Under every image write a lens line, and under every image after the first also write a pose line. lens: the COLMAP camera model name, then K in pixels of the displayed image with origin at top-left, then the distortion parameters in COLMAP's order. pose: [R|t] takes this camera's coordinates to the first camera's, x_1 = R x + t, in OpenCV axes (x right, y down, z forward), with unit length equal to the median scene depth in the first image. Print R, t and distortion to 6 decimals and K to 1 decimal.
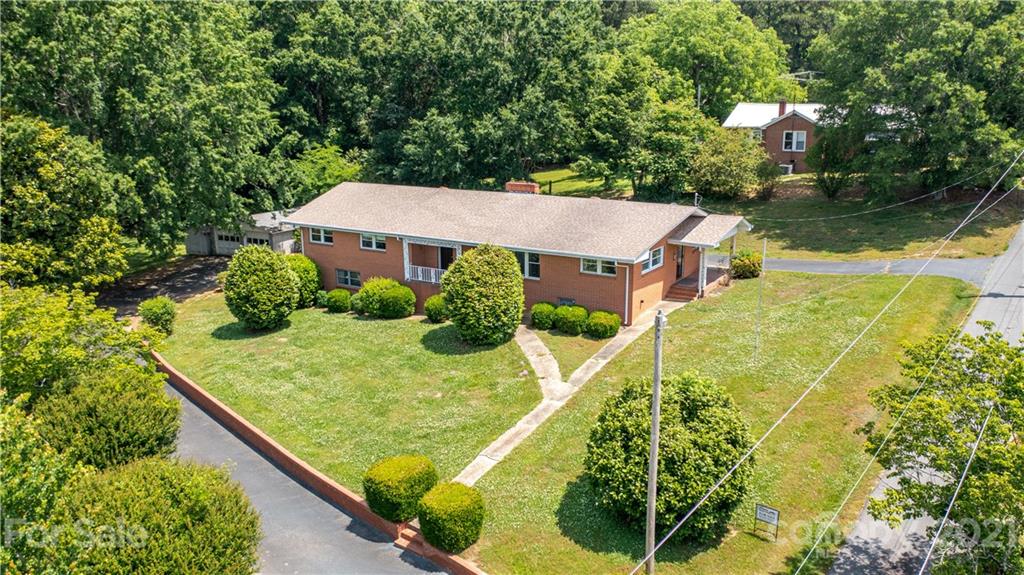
lens RADIAL K [[841.8, 0, 512.3], [0, 841.8, 288.1], [0, 0, 1]] dist [-0.015186, -0.001944]
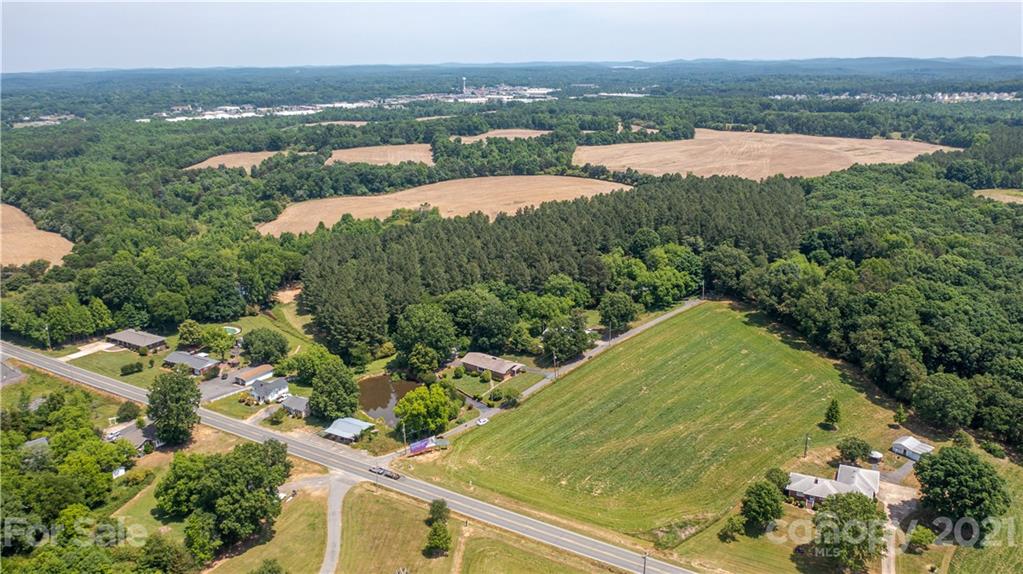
lens RADIAL K [[841.0, 0, 511.3], [0, 841.0, 286.7], [0, 0, 1]] dist [-0.015186, -0.001944]
pose [[0.996871, 0.032101, -0.072234, 0.675225], [-0.031652, 0.999472, 0.007357, -0.814509], [0.072433, -0.005048, 0.997361, -6.322350]]
